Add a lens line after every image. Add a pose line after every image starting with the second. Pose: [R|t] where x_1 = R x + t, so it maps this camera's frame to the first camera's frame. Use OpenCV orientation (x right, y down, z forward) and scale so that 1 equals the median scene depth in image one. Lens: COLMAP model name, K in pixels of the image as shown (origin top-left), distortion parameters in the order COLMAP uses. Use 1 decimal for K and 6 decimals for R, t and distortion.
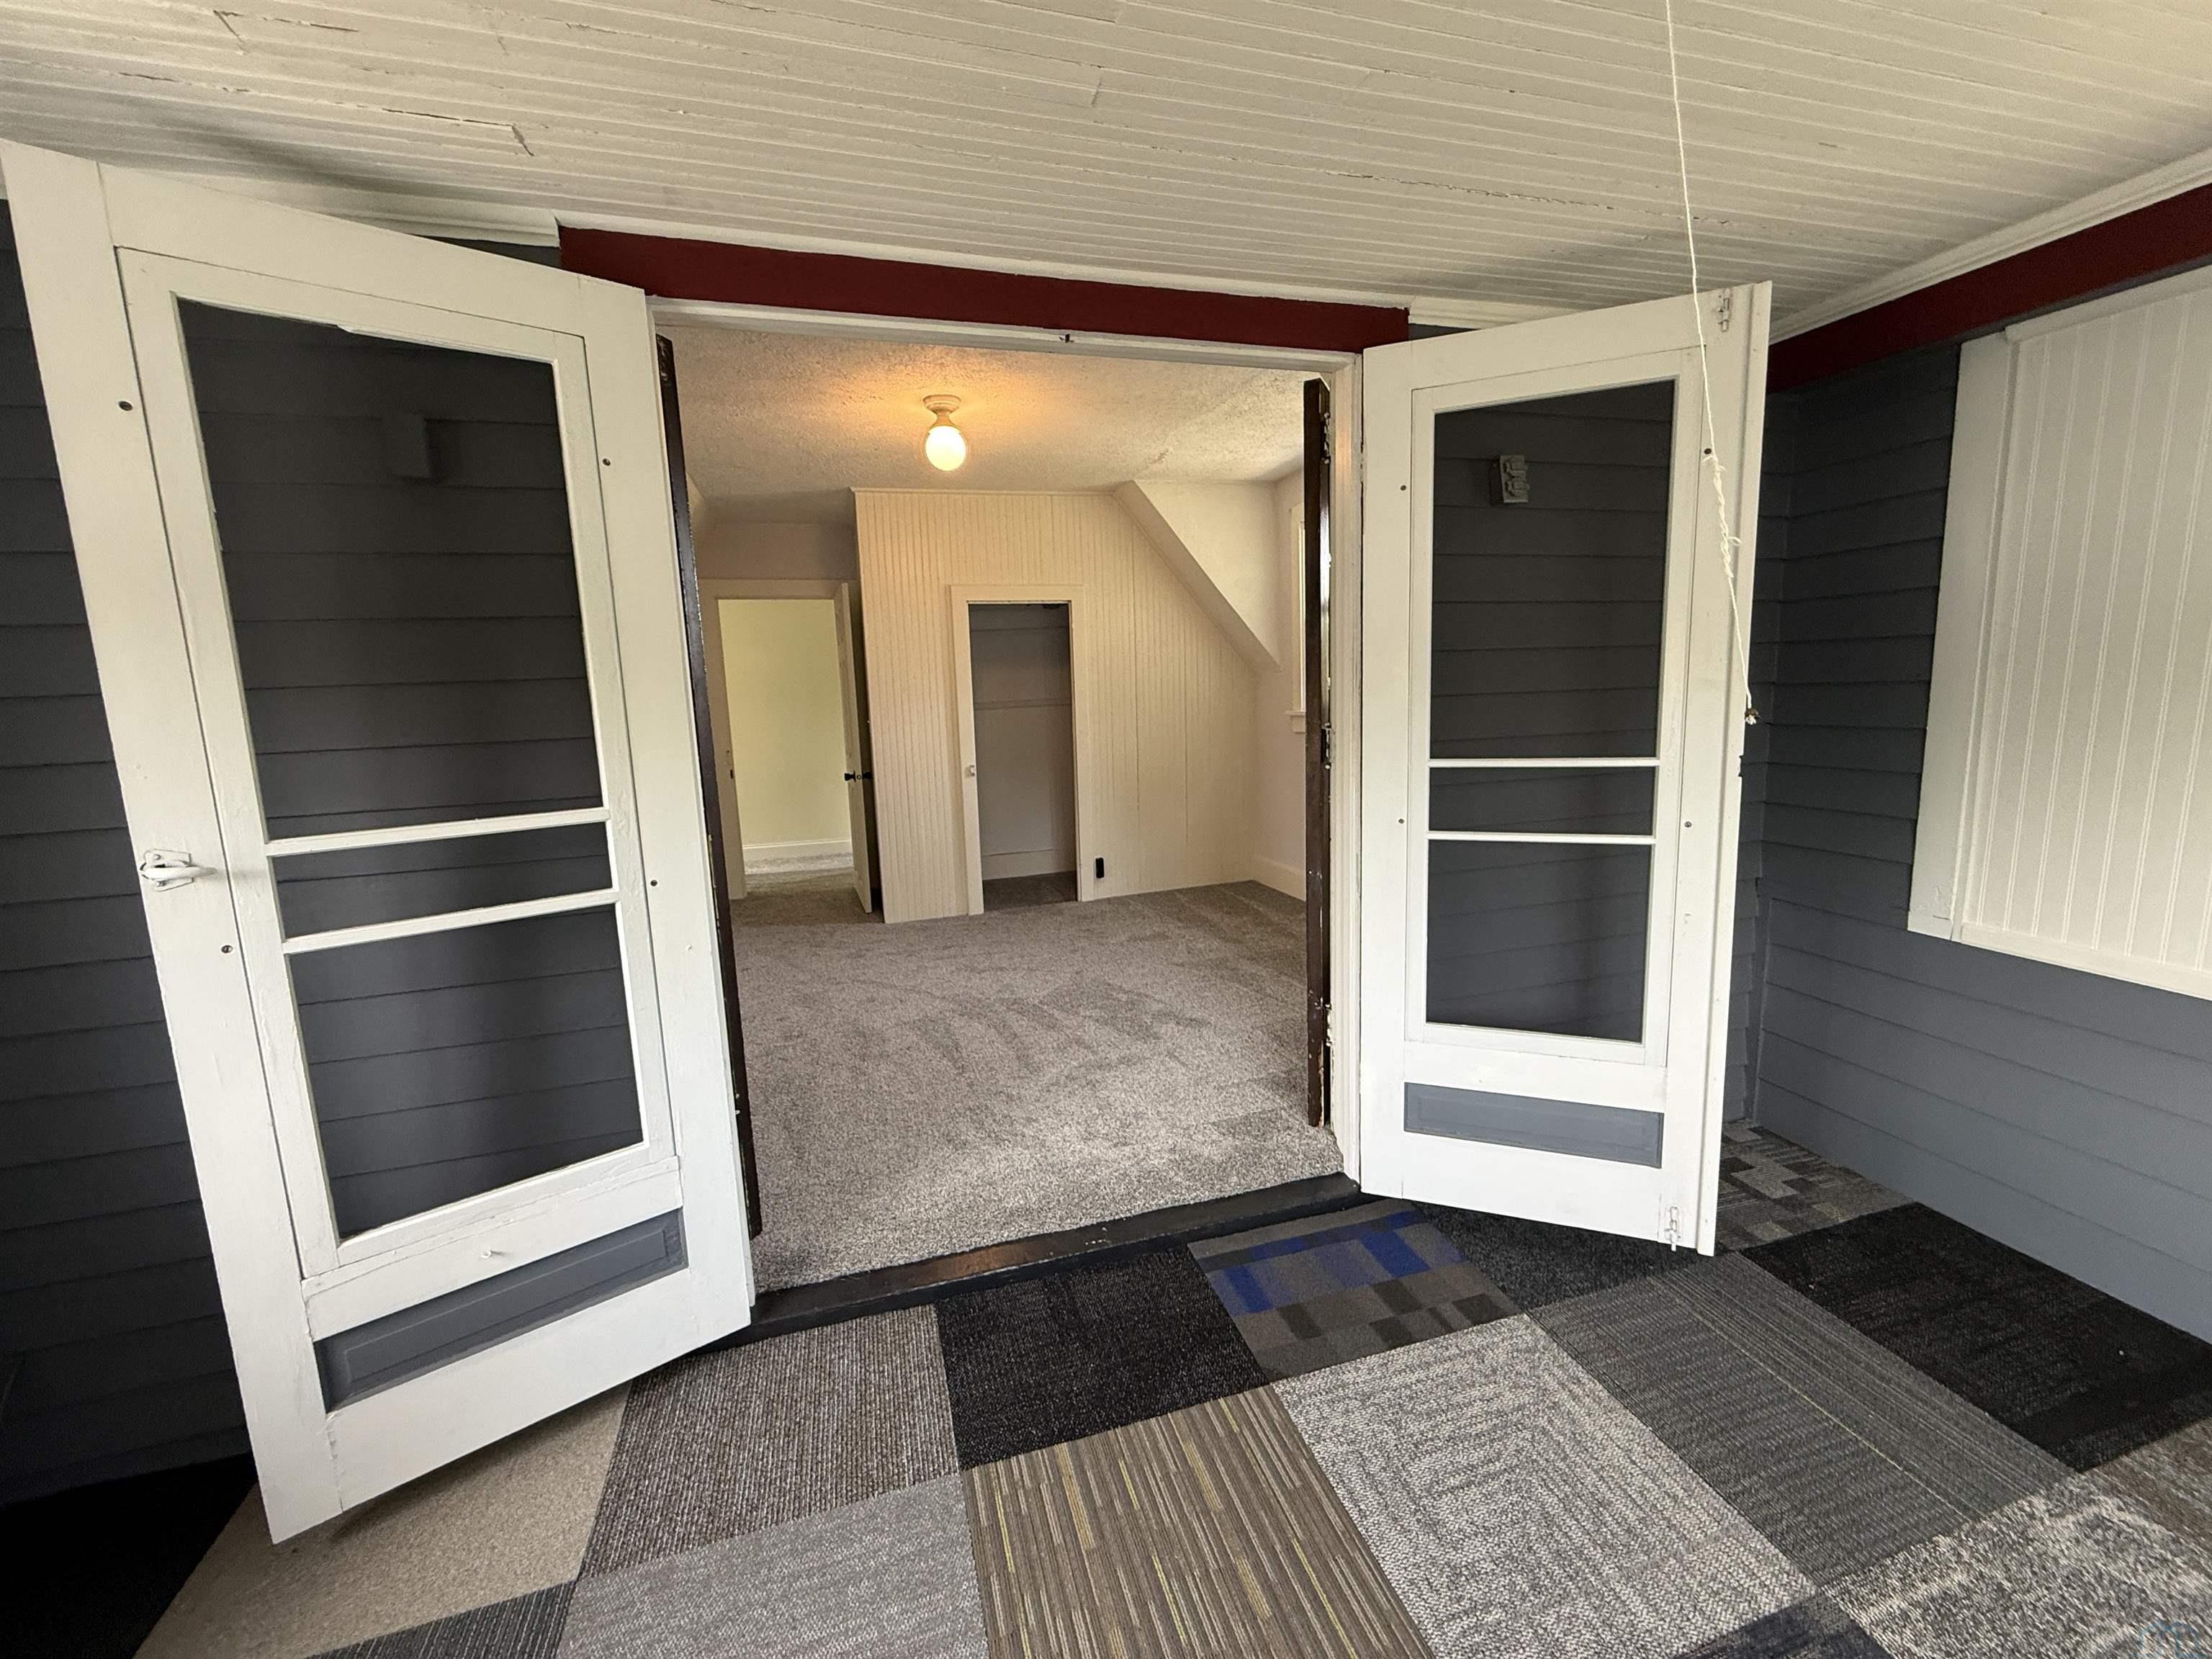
lens RADIAL K [[881.3, 0, 1100.7], [0, 881.3, 822.9], [0, 0, 1]] dist [0.000379, 0.000145]
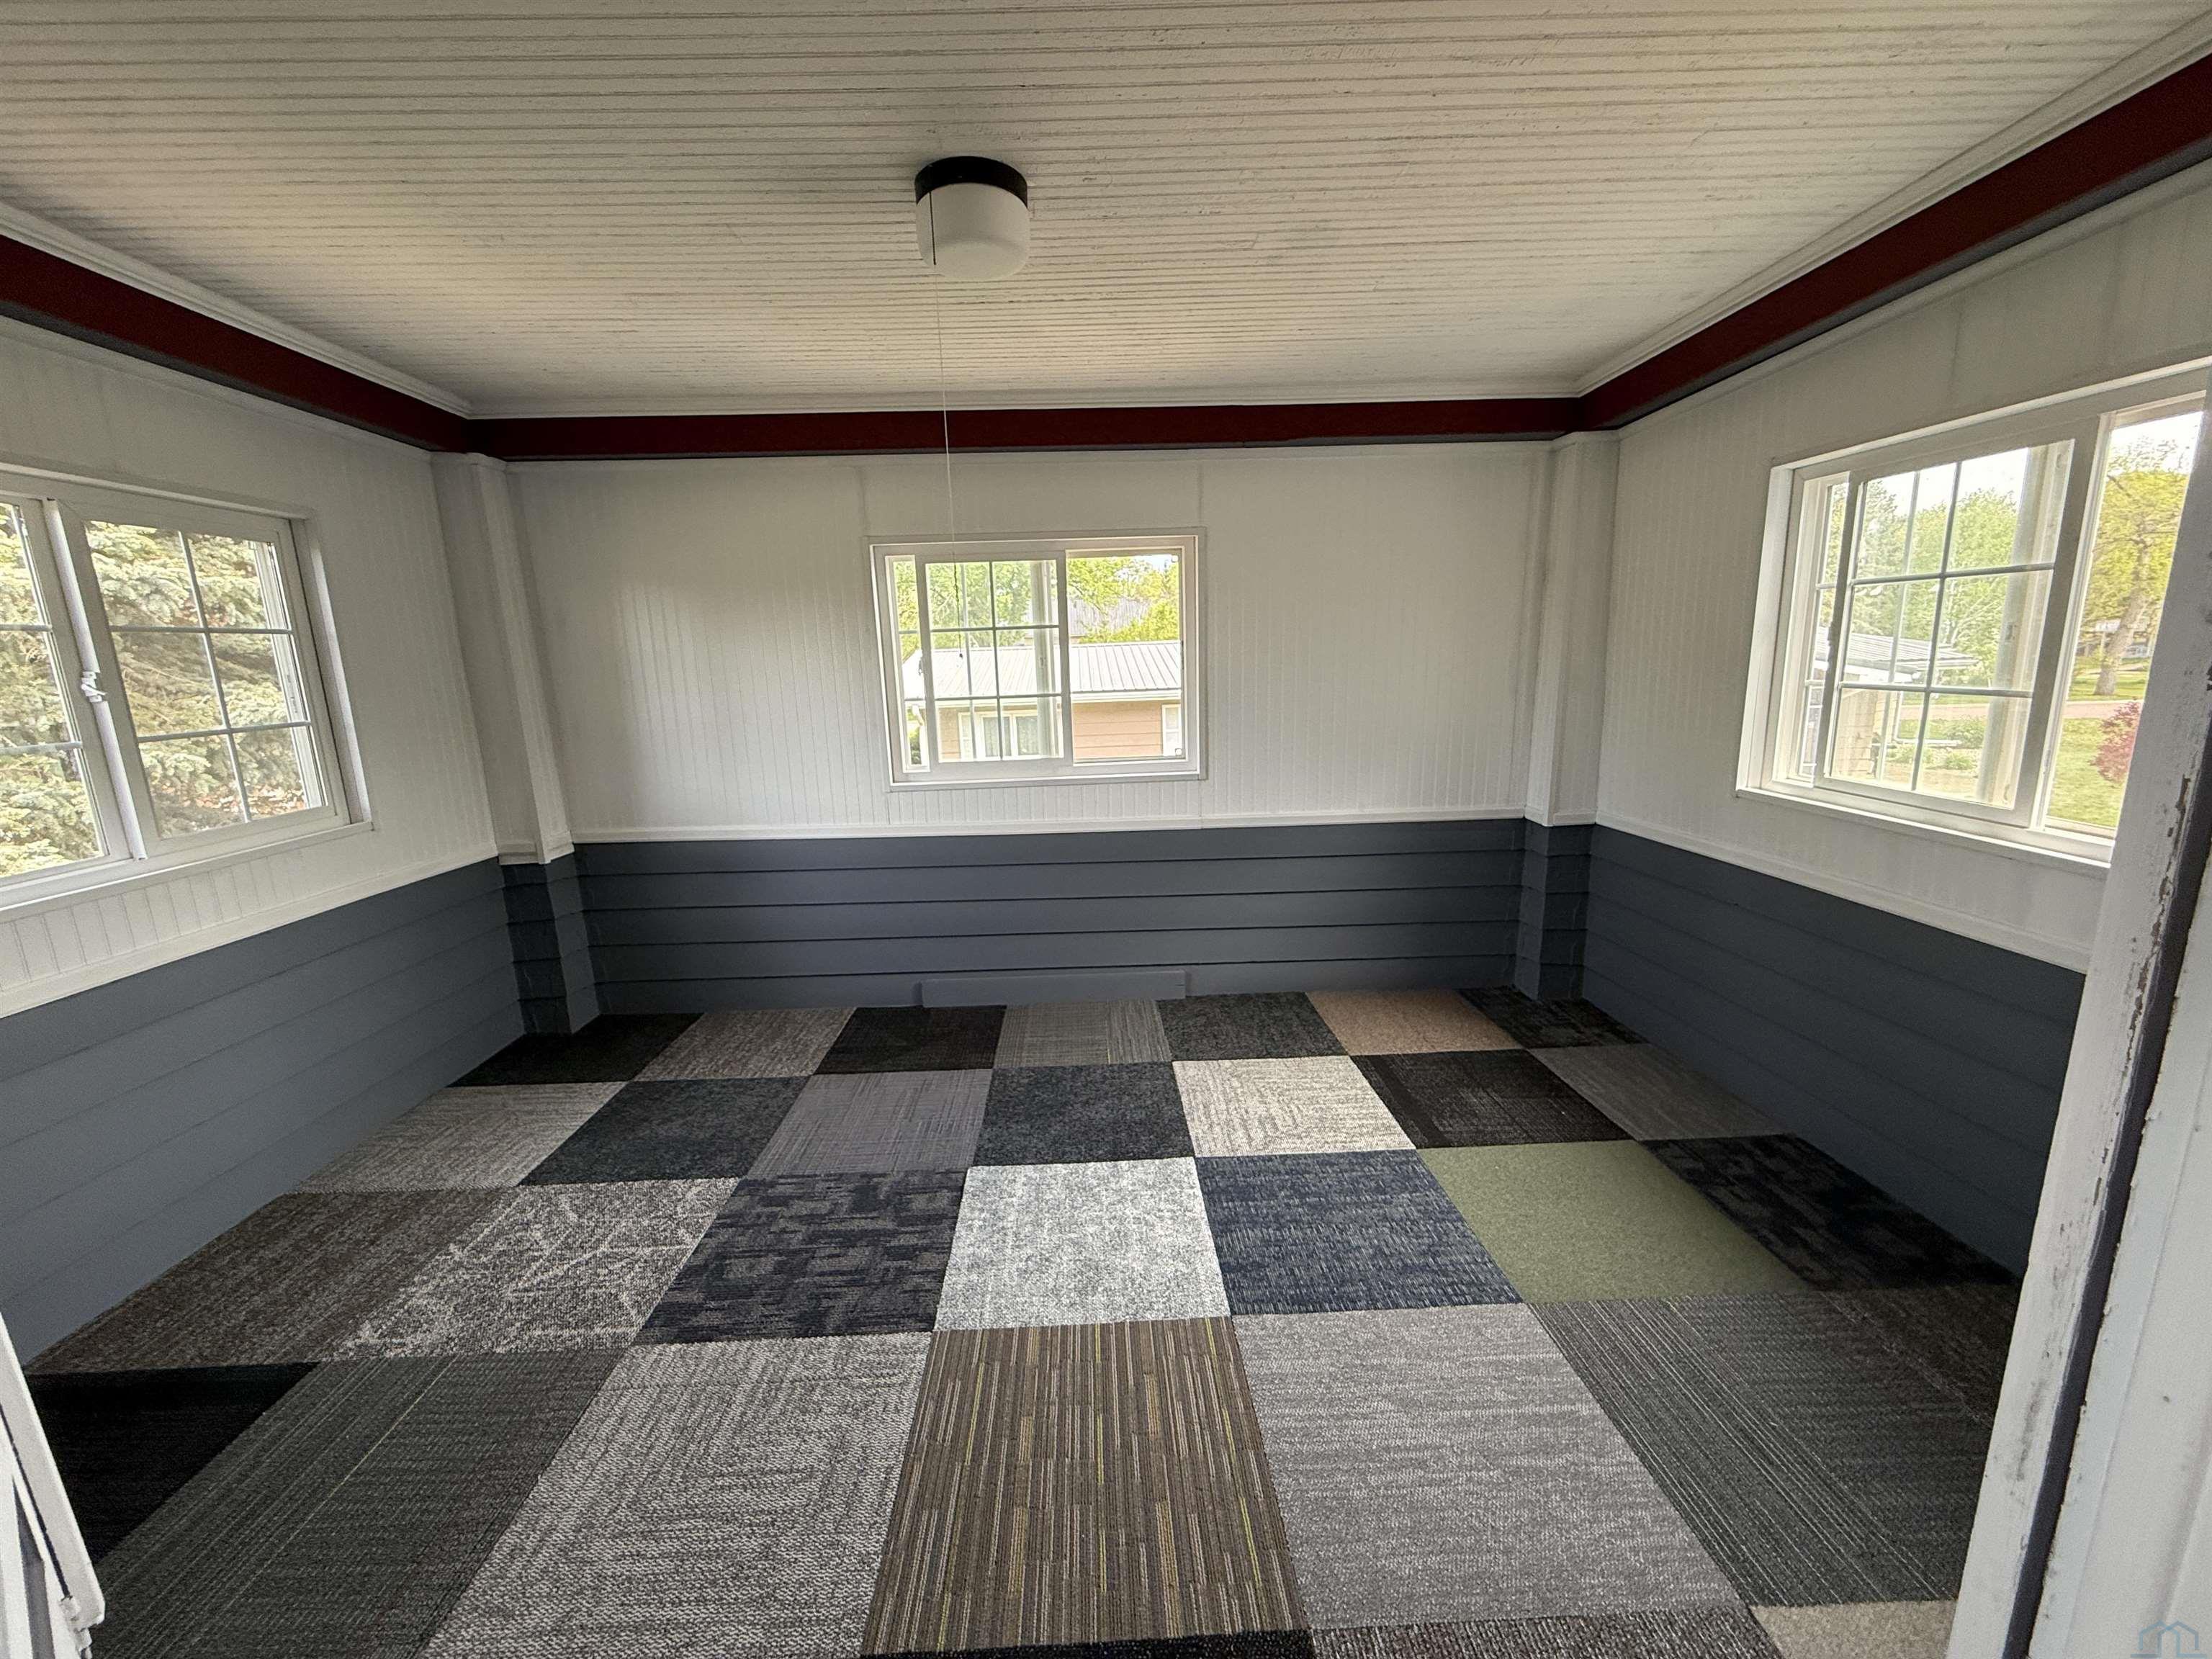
lens RADIAL K [[881.3, 0, 1100.7], [0, 881.3, 822.9], [0, 0, 1]] dist [0.000379, 0.000145]
pose [[-0.963342, 0.018415, 0.267643, -0.215703], [0.107149, 0.941026, 0.320919, -0.202613], [-0.245950, 0.337833, -0.908503, 1.600030]]
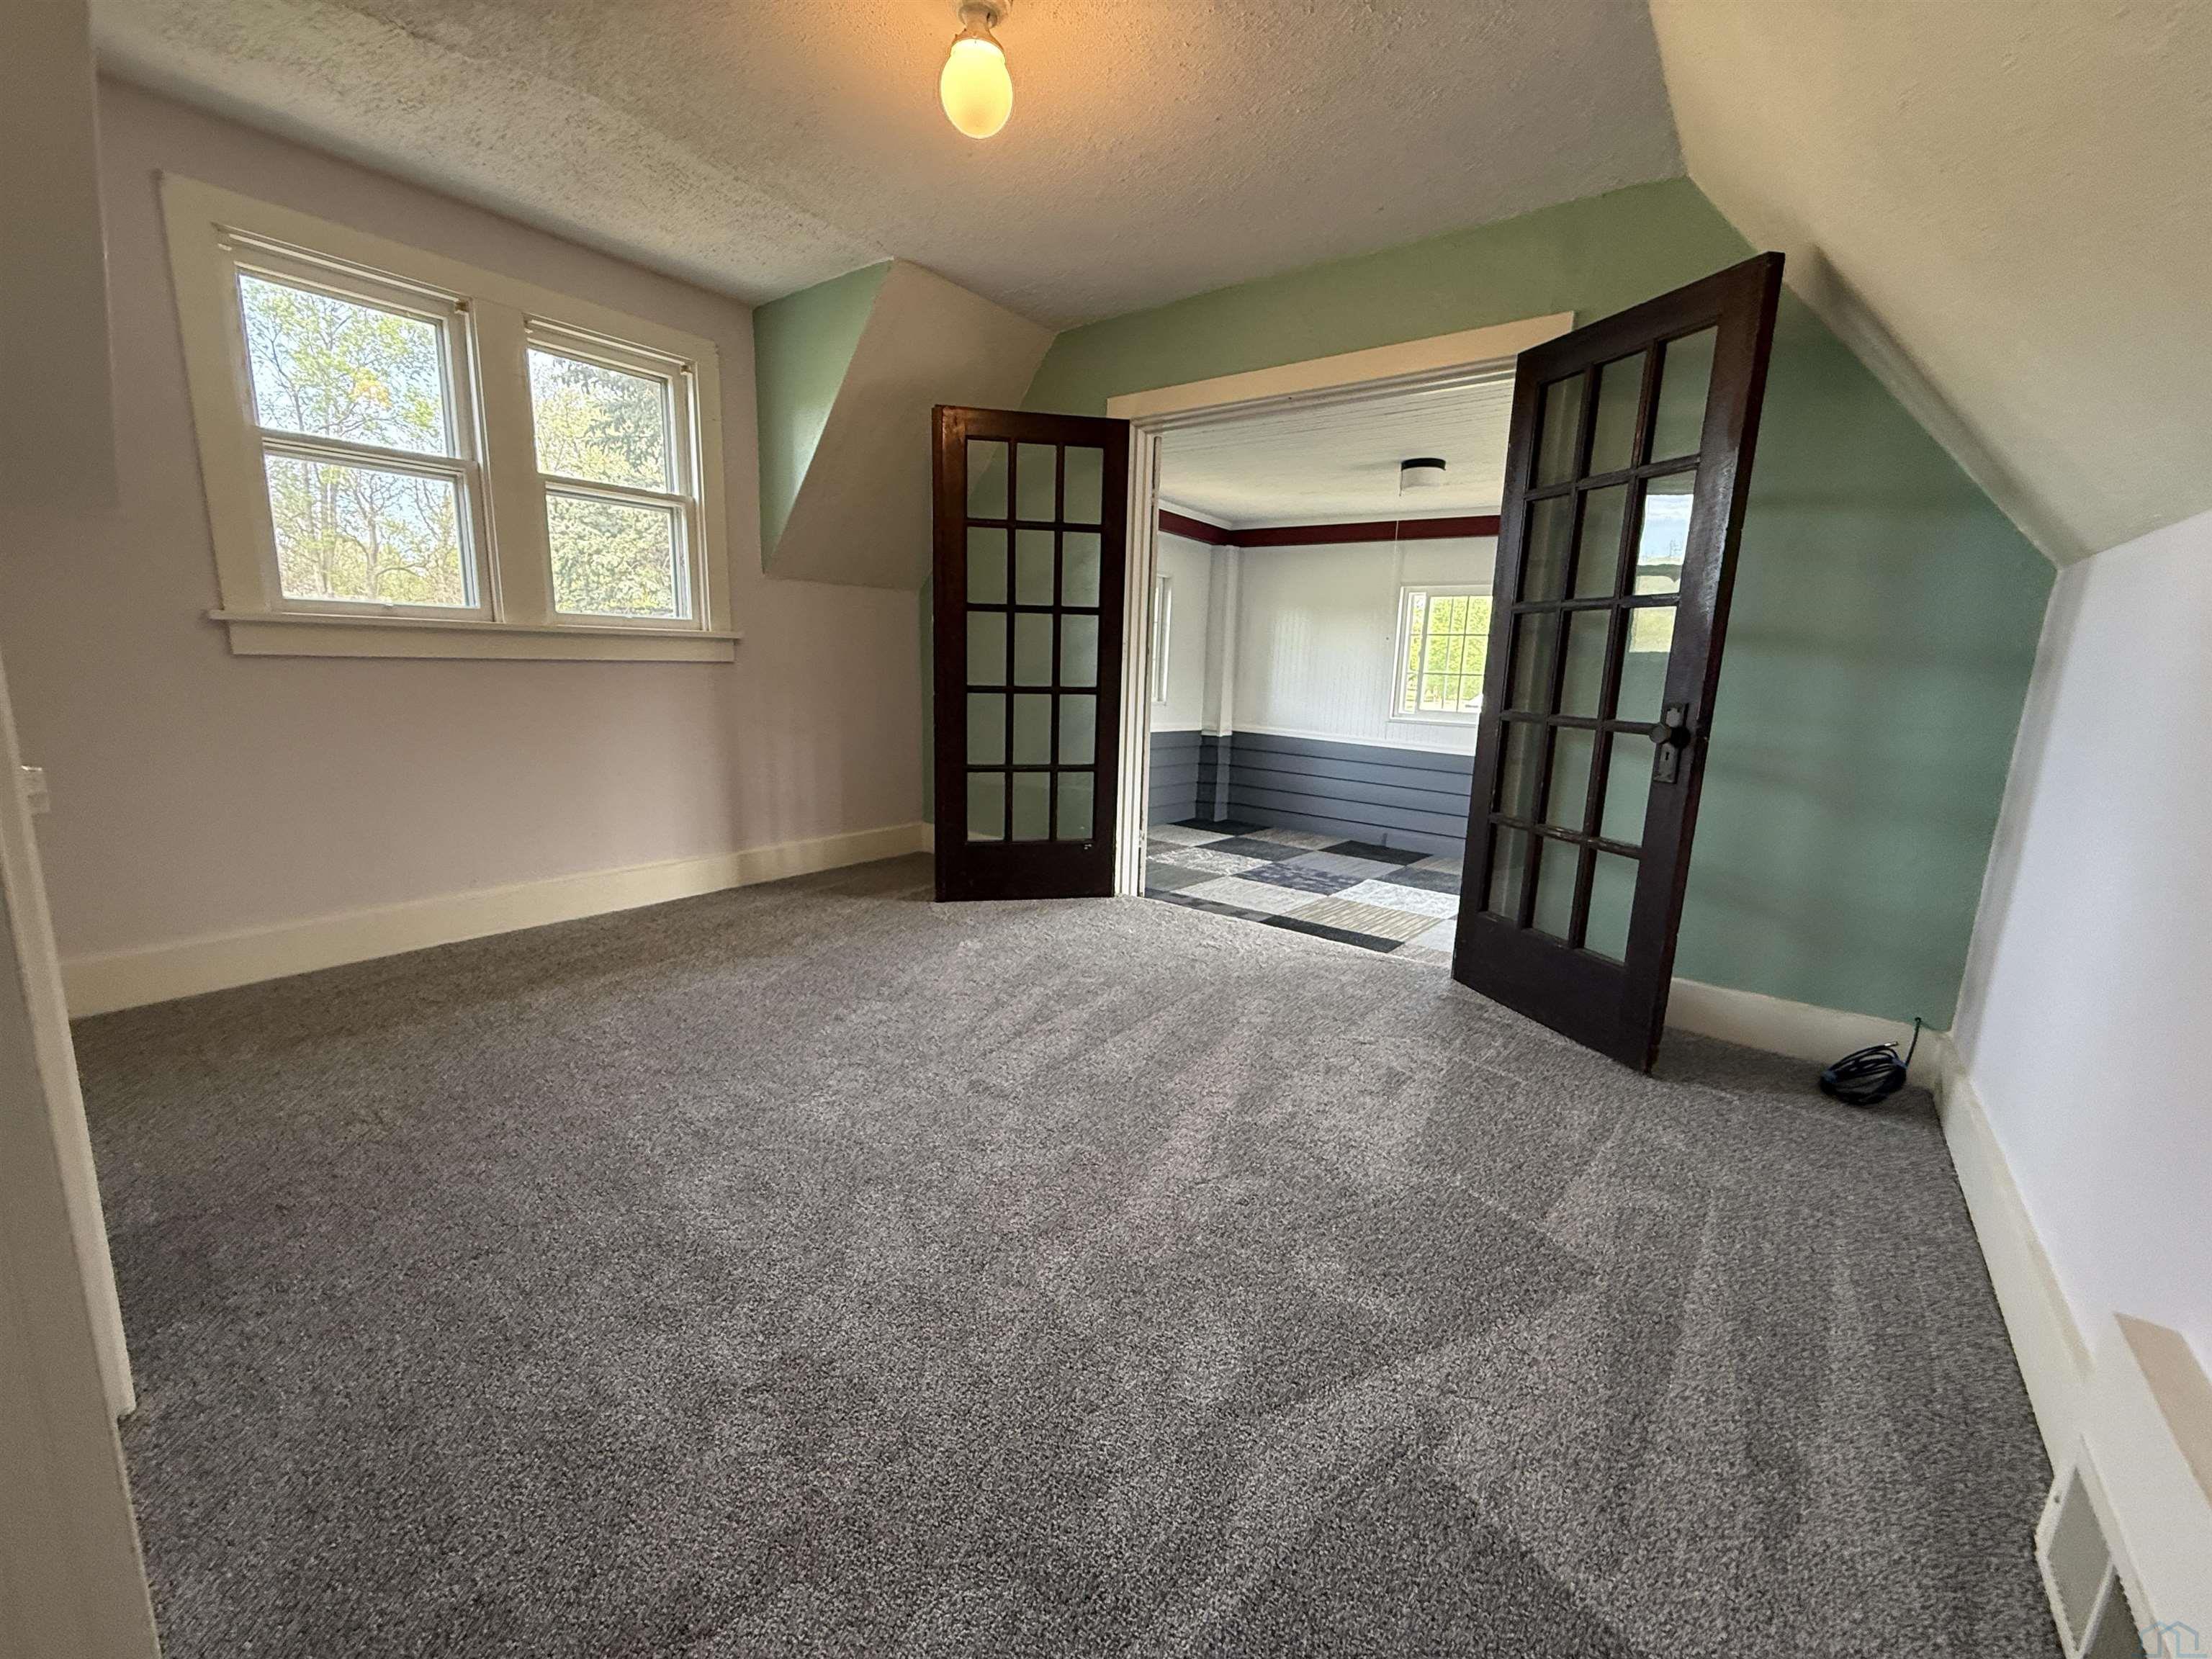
lens RADIAL K [[881.3, 0, 1100.7], [0, 881.3, 822.9], [0, 0, 1]] dist [0.000379, 0.000145]
pose [[-0.590387, -0.130154, 0.796557, -1.662323], [0.105135, 0.966102, 0.235781, -0.266599], [-0.800243, 0.222948, -0.556691, 3.152324]]
